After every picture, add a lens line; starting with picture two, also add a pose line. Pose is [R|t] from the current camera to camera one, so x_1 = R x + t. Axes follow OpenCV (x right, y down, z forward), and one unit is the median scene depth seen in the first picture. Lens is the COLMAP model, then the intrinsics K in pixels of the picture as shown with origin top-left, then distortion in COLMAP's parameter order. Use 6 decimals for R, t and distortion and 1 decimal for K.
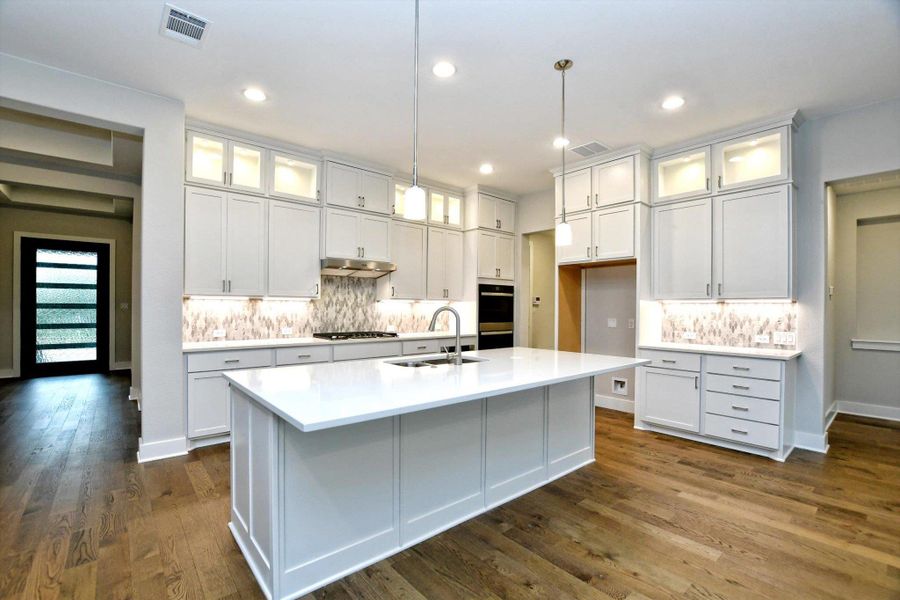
lens RADIAL K [[404.2, 0, 447.7], [0, 404.2, 305.2], [0, 0, 1]] dist [-0.014365, -0.000304]
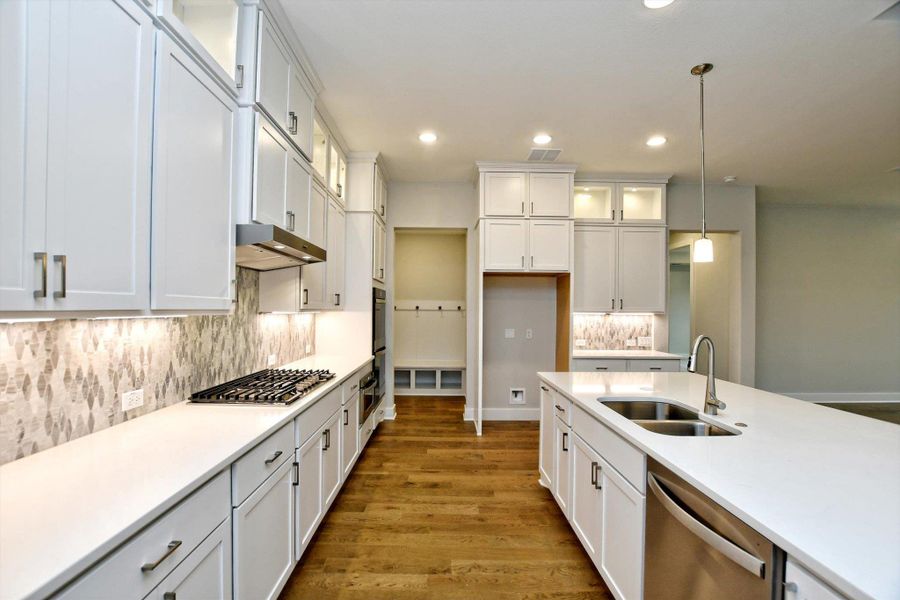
lens RADIAL K [[404.2, 0, 446.8], [0, 404.2, 303.3], [0, 0, 1]] dist [-0.014365, -0.000304]
pose [[0.633914, 0.008604, 0.773356, -0.516410], [-0.010413, 0.999942, -0.002590, -0.029164], [-0.773334, -0.006411, 0.633967, 0.551618]]
